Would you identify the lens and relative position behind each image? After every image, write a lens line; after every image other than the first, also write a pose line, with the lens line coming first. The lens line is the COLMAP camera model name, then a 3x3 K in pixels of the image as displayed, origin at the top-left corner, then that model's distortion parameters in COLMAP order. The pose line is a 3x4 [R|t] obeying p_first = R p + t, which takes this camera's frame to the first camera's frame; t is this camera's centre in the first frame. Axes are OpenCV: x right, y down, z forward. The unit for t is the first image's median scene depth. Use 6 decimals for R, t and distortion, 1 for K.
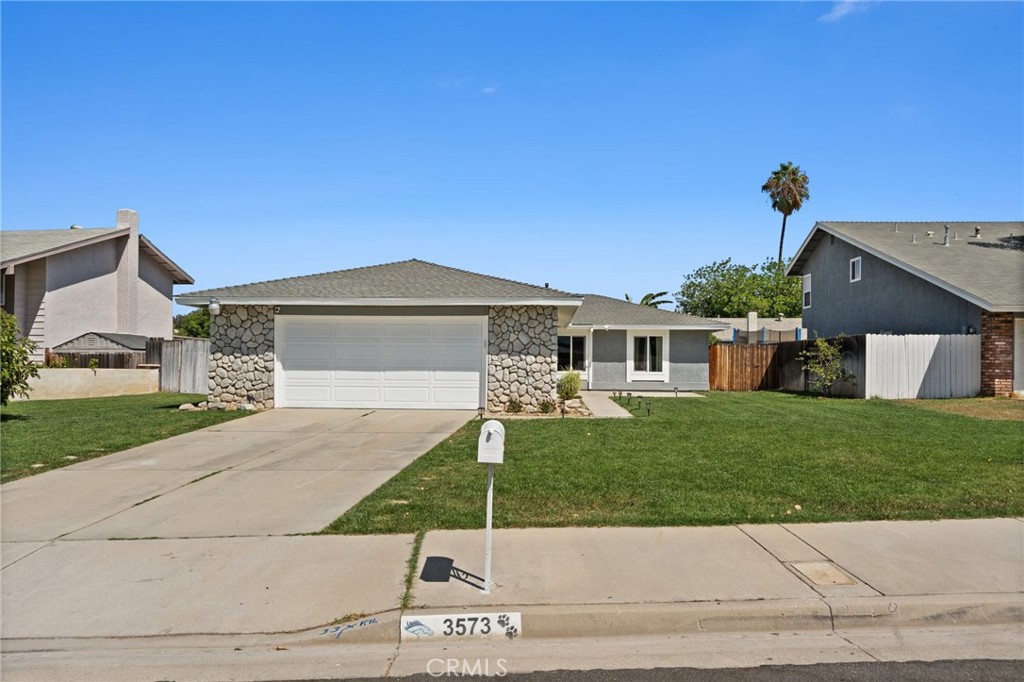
lens RADIAL K [[704.6, 0, 512.0], [0, 704.6, 341.0], [0, 0, 1]] dist [-0.005294, 0.000357]
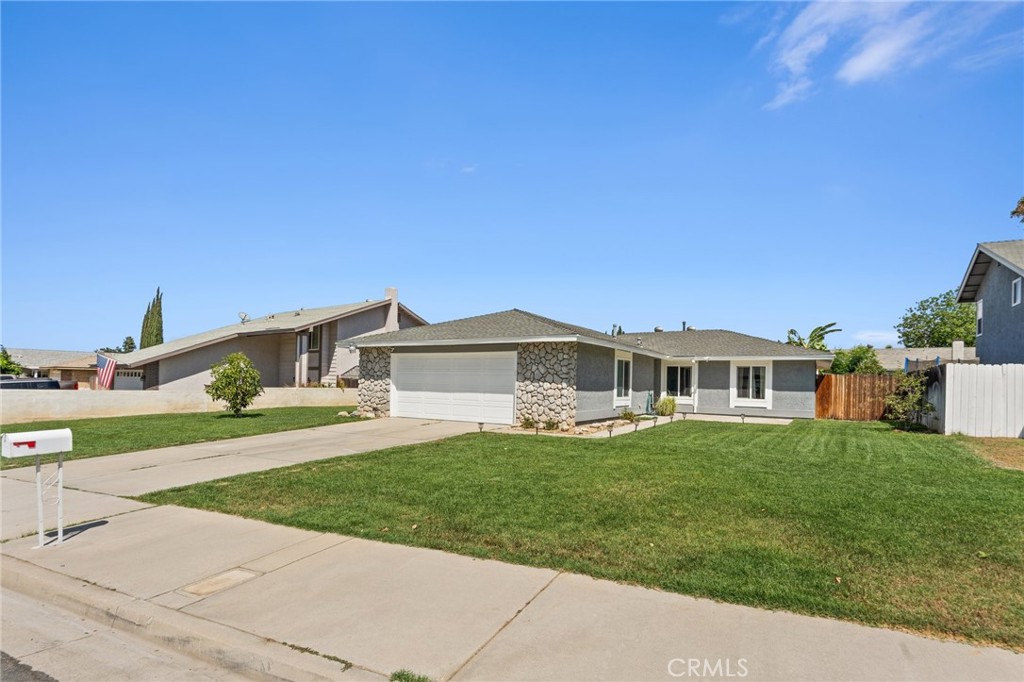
lens RADIAL K [[527.3, 0, 512.0], [0, 527.3, 341.0], [0, 0, 1]] dist [-0.000421, -0.000294]
pose [[0.876950, -0.027333, -0.479804, 0.326832], [0.000537, 0.998436, -0.055896, -0.000528], [0.480582, 0.048760, 0.875593, 0.123791]]
